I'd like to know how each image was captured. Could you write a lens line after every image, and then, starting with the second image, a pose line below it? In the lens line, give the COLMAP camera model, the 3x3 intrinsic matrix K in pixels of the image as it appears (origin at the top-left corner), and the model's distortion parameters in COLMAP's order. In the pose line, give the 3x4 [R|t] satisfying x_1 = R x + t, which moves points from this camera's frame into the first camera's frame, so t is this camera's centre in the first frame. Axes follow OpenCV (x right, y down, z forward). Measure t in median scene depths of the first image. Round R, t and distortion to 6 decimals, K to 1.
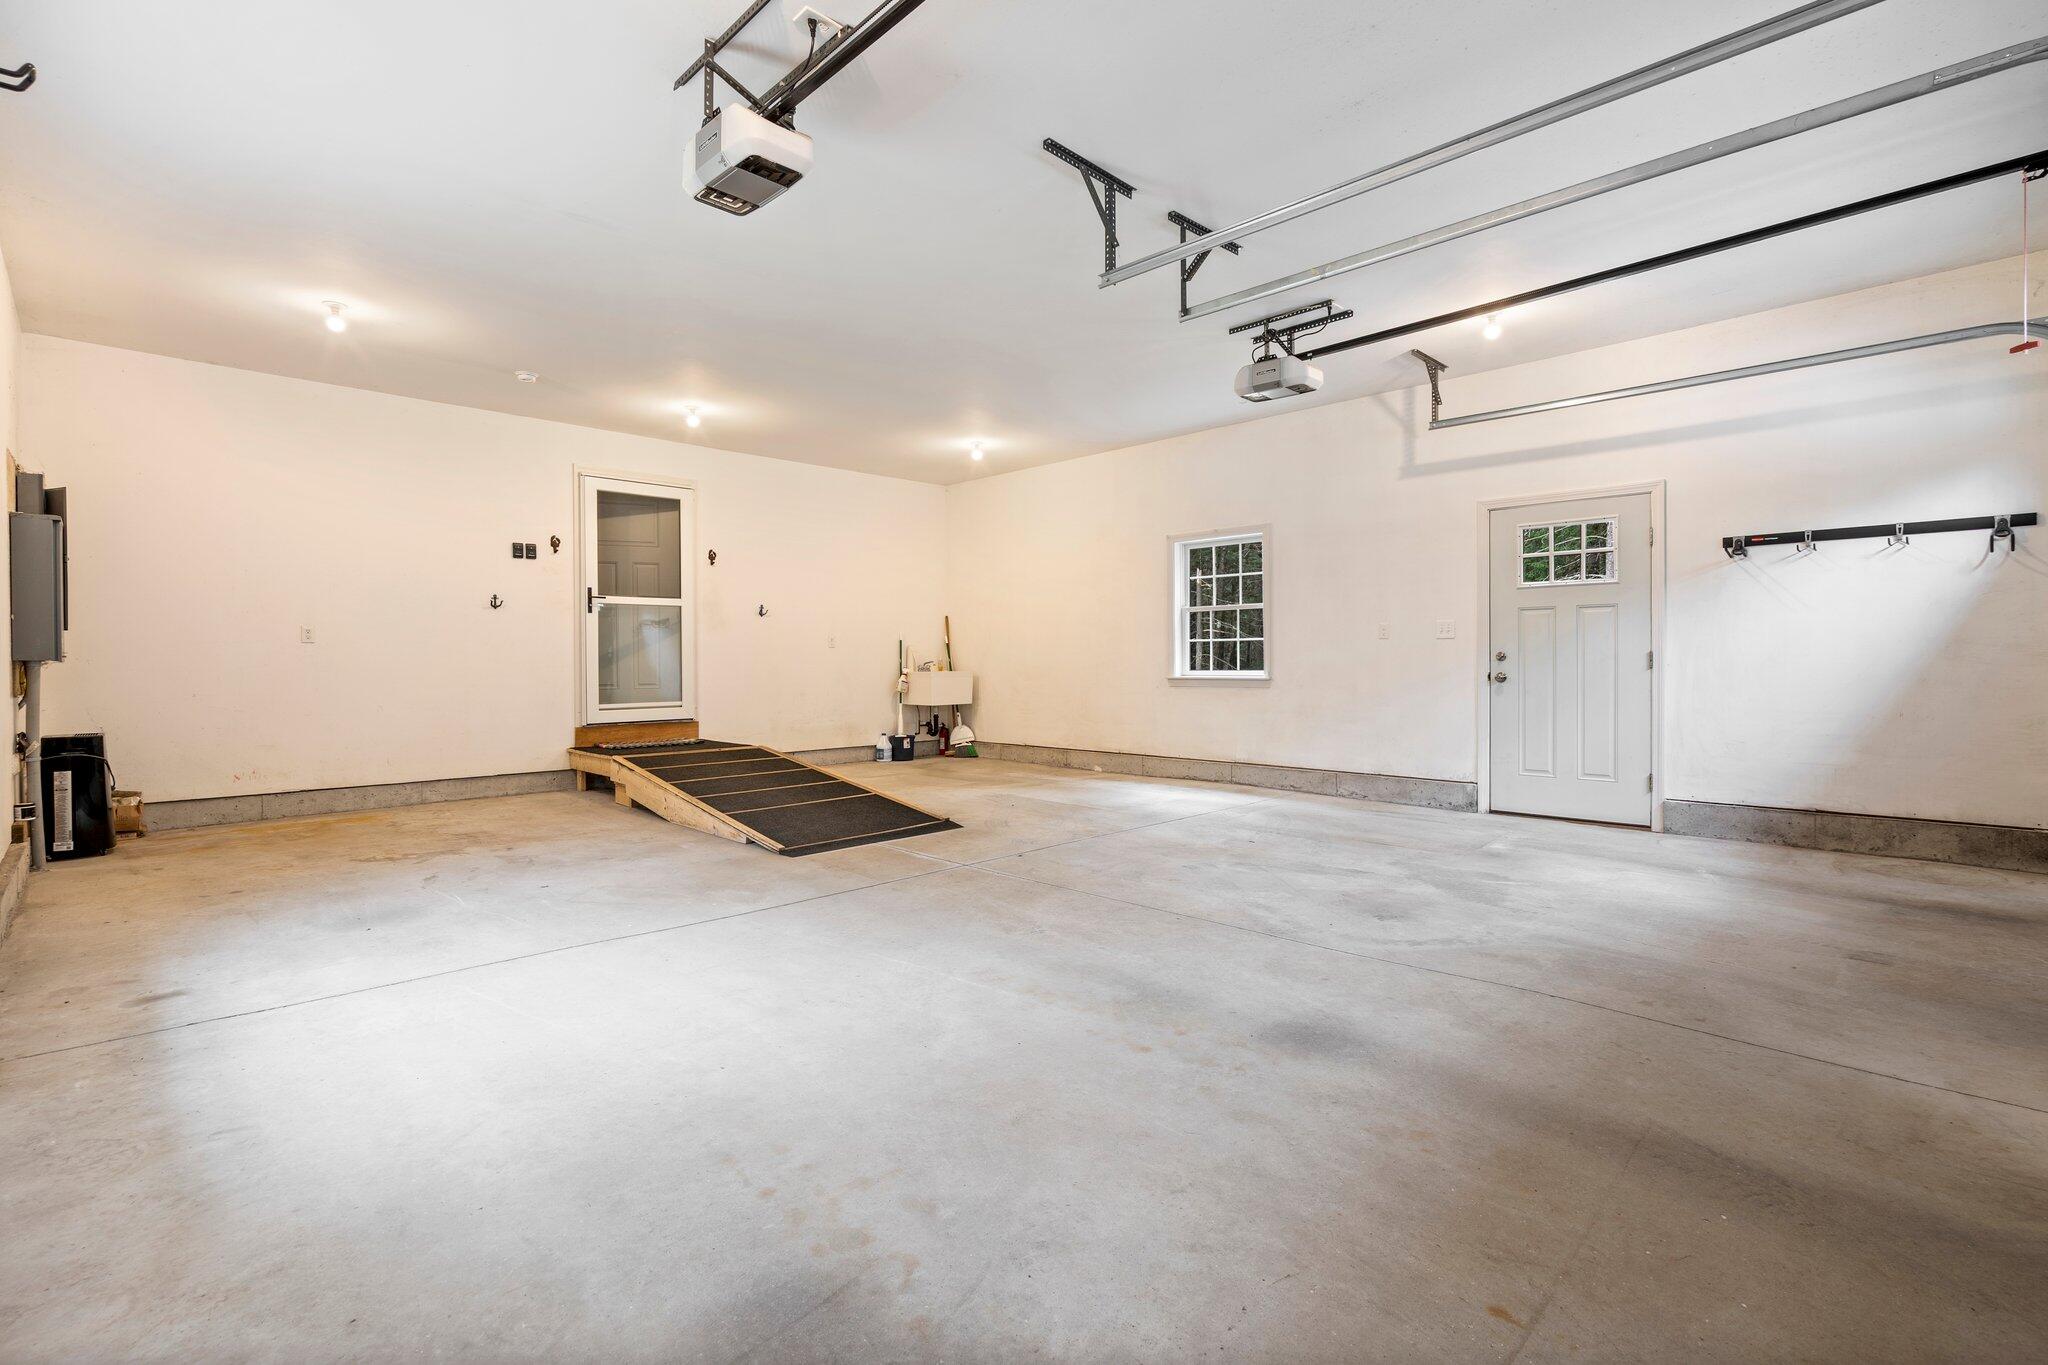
lens RADIAL K [[938.9, 0, 1017.1], [0, 938.9, 677.5], [0, 0, 1]] dist [-0.008243, 0.003346]
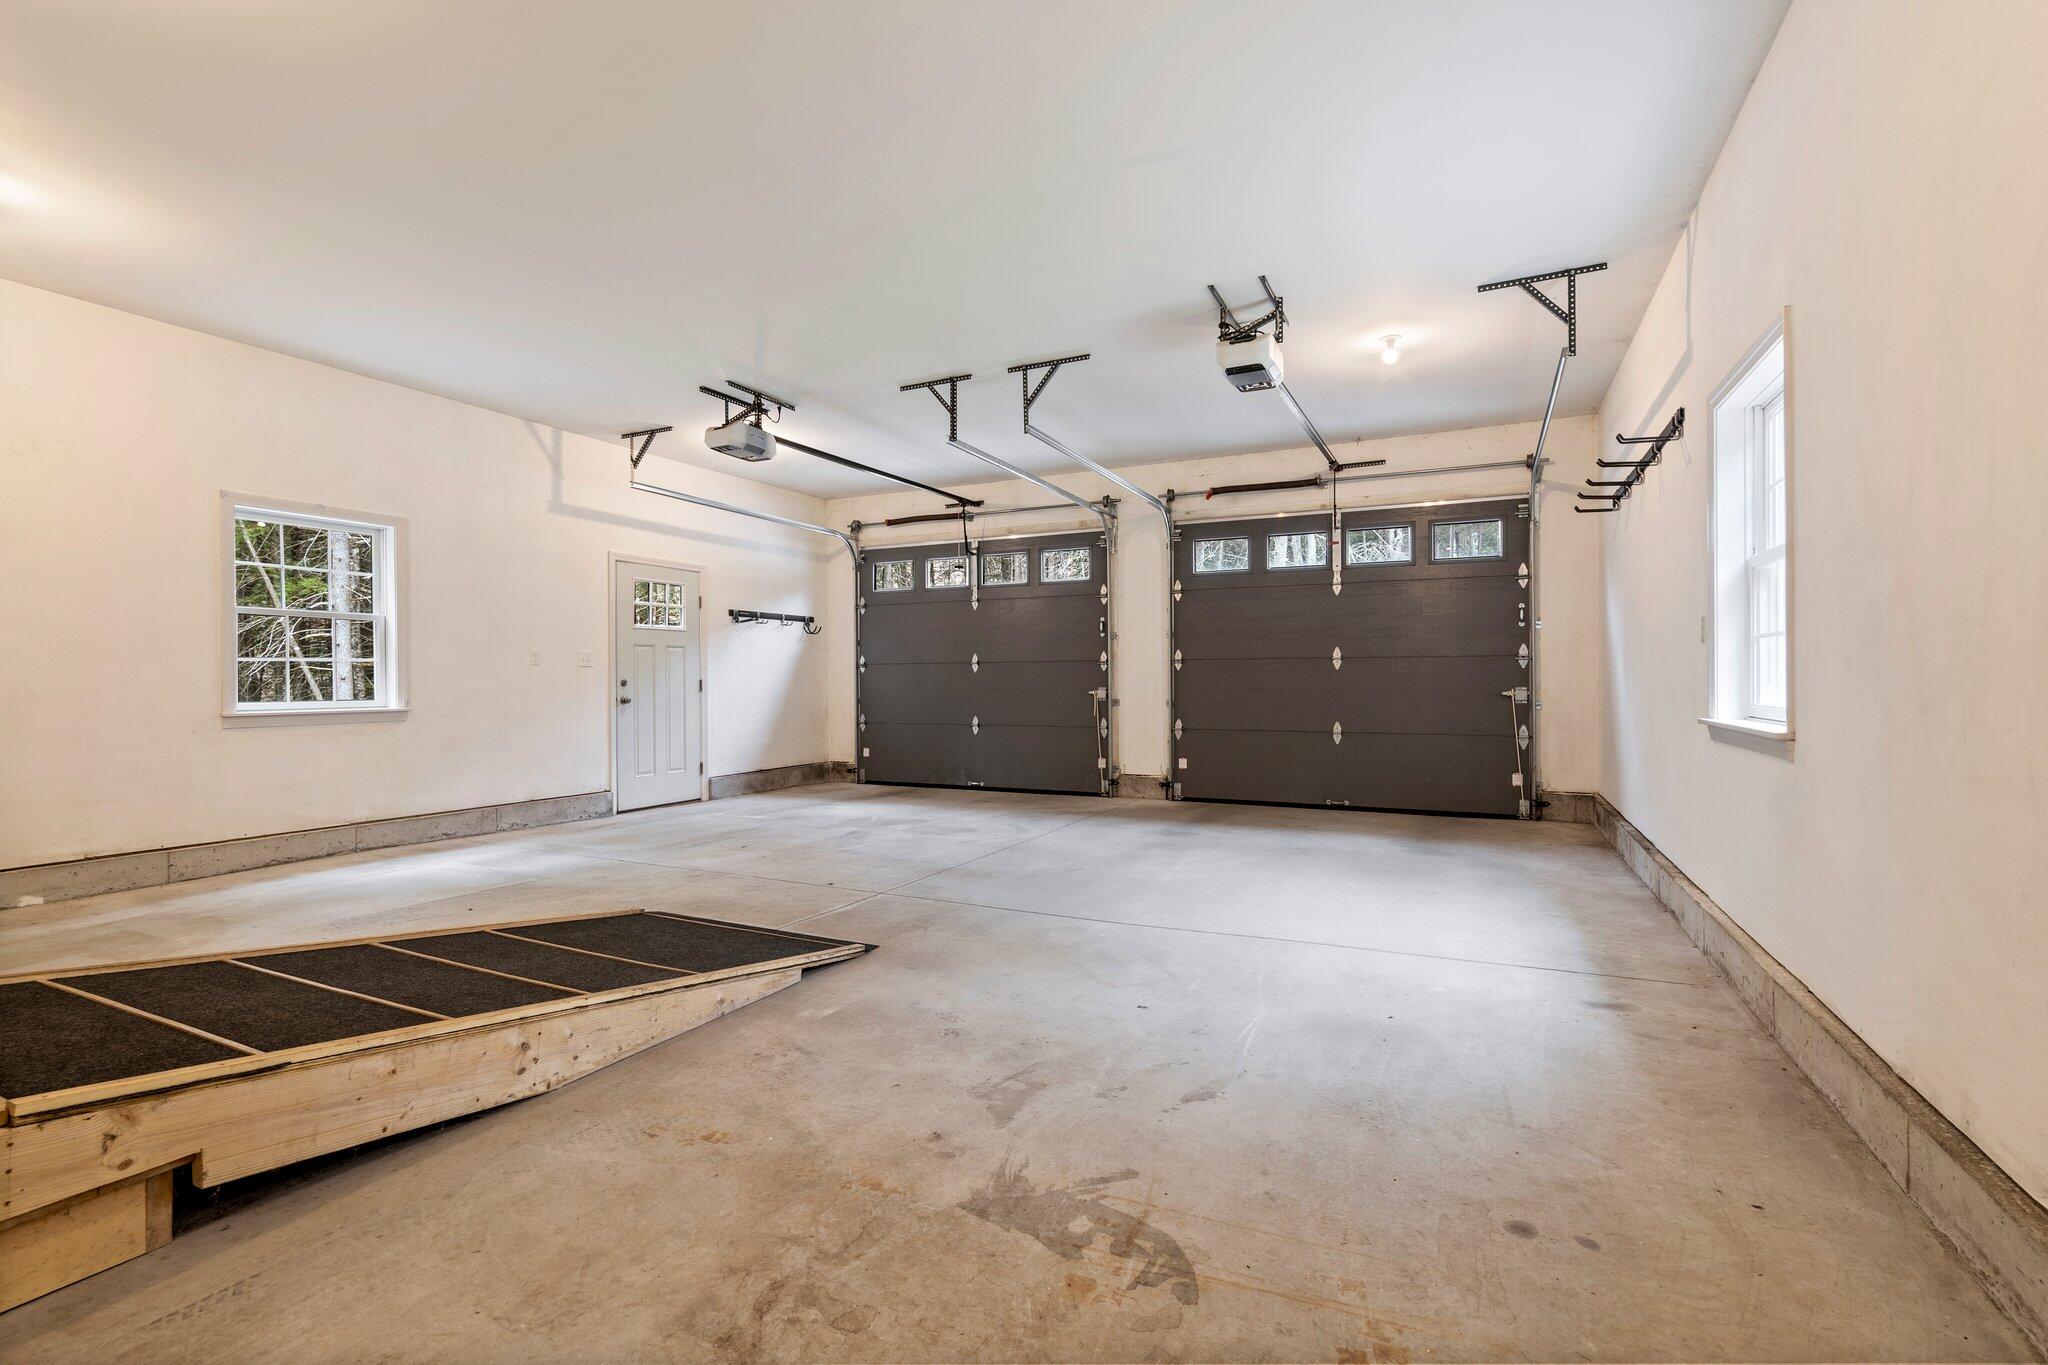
lens RADIAL K [[938.9, 0, 1012.9], [0, 938.9, 678.0], [0, 0, 1]] dist [-0.008243, 0.003346]
pose [[-0.337994, 0.010970, 0.941084, -0.879713], [0.025119, 0.999681, -0.002631, -0.014038], [-0.940813, 0.022750, -0.338162, 1.029903]]
